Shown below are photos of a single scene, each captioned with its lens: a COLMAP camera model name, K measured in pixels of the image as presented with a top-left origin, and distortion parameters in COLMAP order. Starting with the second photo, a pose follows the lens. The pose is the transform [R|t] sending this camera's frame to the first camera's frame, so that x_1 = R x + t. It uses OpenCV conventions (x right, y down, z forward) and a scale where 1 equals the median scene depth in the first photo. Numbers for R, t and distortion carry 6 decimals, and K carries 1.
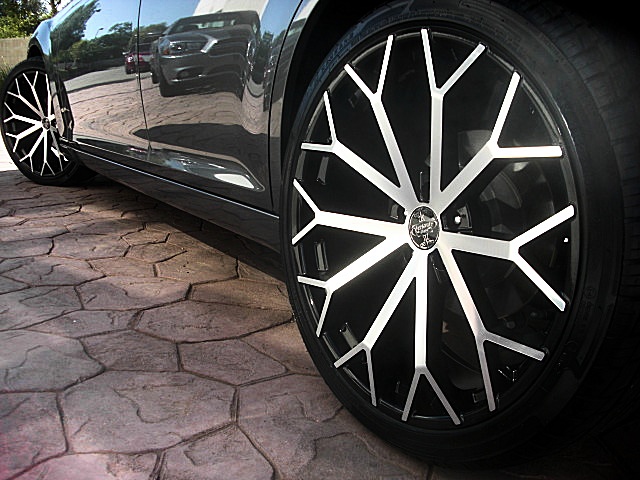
lens RADIAL K [[616.5, 0, 311.6], [0, 616.5, 240.1], [0, 0, 1]] dist [-0.209719, 0.183585]
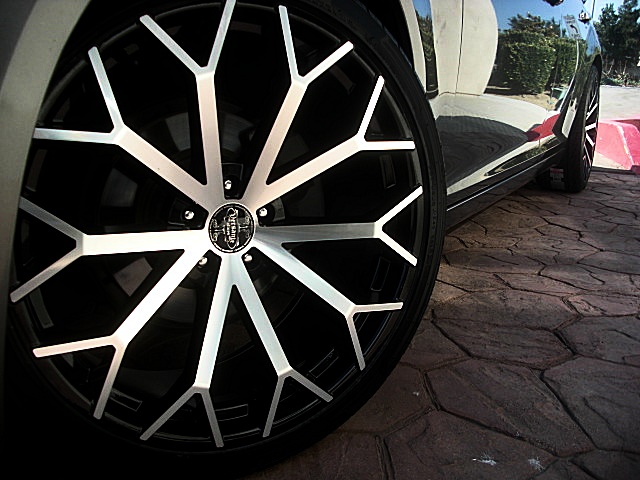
lens RADIAL K [[616.5, 0, 311.6], [0, 616.5, 240.1], [0, 0, 1]] dist [-0.209719, 0.183585]
pose [[0.058229, -0.198368, 0.978396, -0.681547], [0.090315, 0.977087, 0.192727, -0.164182], [-0.994210, 0.077142, 0.074811, 0.836406]]
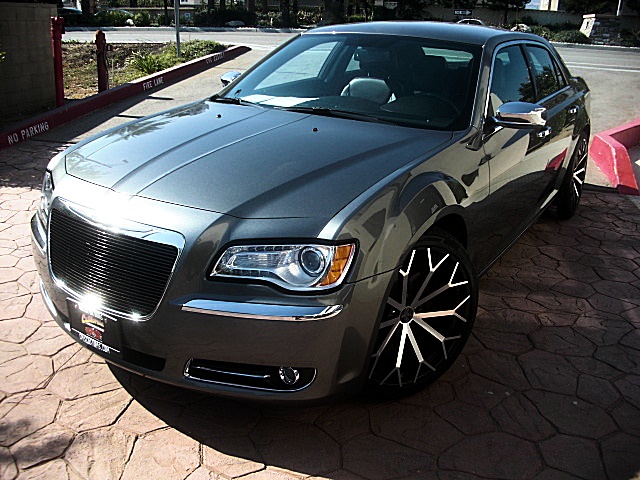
lens RADIAL K [[616.5, 0, 311.6], [0, 616.5, 240.1], [0, 0, 1]] dist [-0.209719, 0.183585]
pose [[0.099272, -0.285048, 0.953359, -2.279509], [0.095971, 0.956368, 0.275954, -1.097264], [-0.990421, 0.064100, 0.122297, 1.078767]]
